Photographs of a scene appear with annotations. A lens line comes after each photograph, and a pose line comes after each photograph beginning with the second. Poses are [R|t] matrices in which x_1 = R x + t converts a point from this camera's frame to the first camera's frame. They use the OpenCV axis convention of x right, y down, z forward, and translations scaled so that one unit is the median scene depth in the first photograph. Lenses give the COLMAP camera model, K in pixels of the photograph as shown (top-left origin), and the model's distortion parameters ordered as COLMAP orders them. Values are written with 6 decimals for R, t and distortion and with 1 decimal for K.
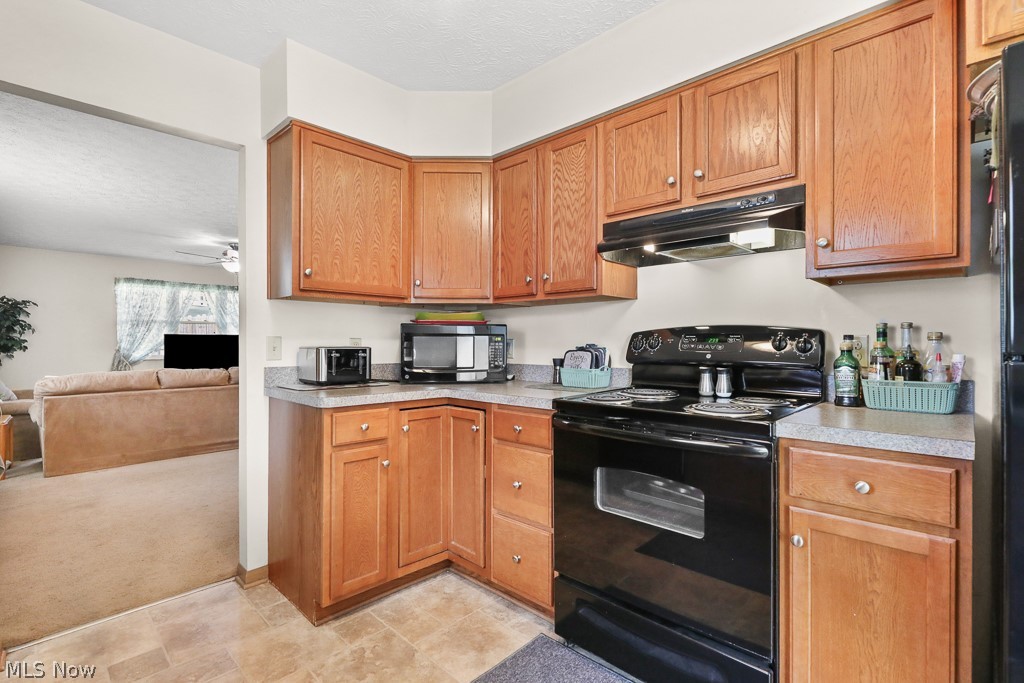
lens RADIAL K [[477.3, 0, 512.0], [0, 477.3, 341.5], [0, 0, 1]] dist [0.003186, 0.000070]
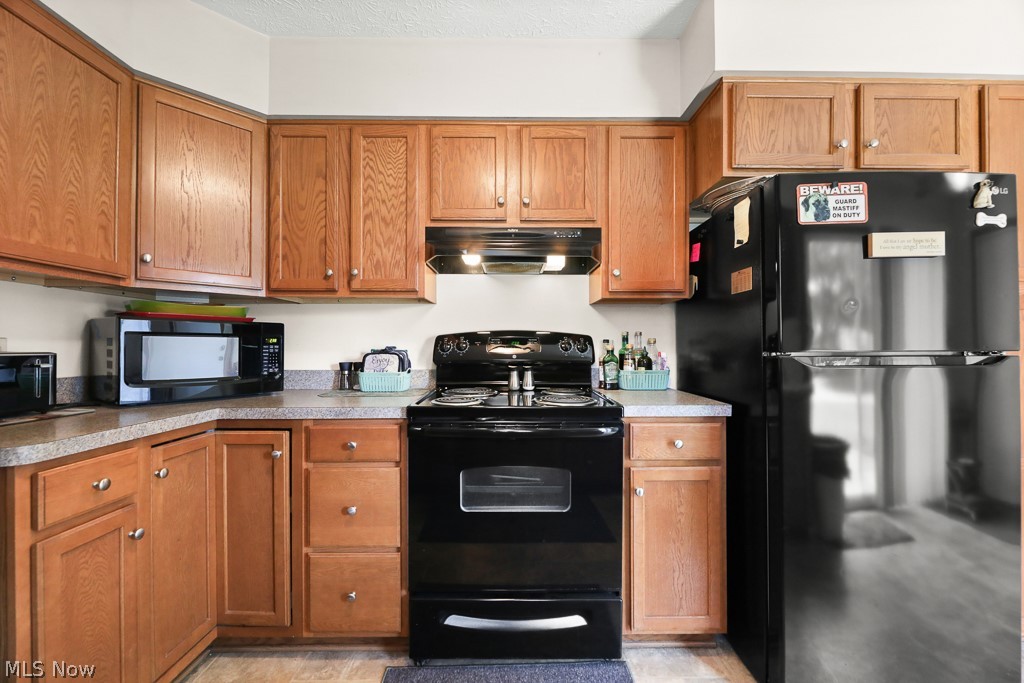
lens RADIAL K [[420.6, 0, 513.6], [0, 420.6, 343.2], [0, 0, 1]] dist [-0.003167, -0.000592]
pose [[0.714069, 0.003541, 0.700066, -0.273315], [-0.001985, 0.999993, -0.003033, 0.000591], [-0.700072, 0.000777, 0.714071, 0.223439]]
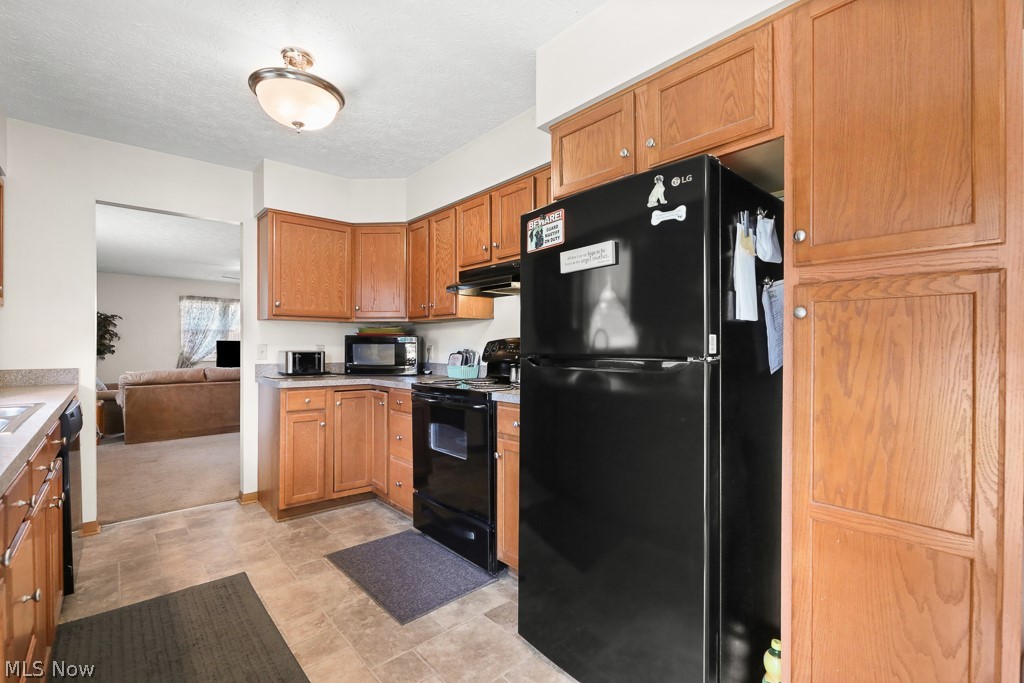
lens RADIAL K [[457.1, 0, 505.1], [0, 457.1, 344.4], [0, 0, 1]] dist [0.010833, 0.000140]
pose [[0.996053, -0.000380, -0.088763, 0.436787], [0.000043, 0.999993, -0.003795, -0.004133], [0.088763, 0.003776, 0.996046, -0.427702]]
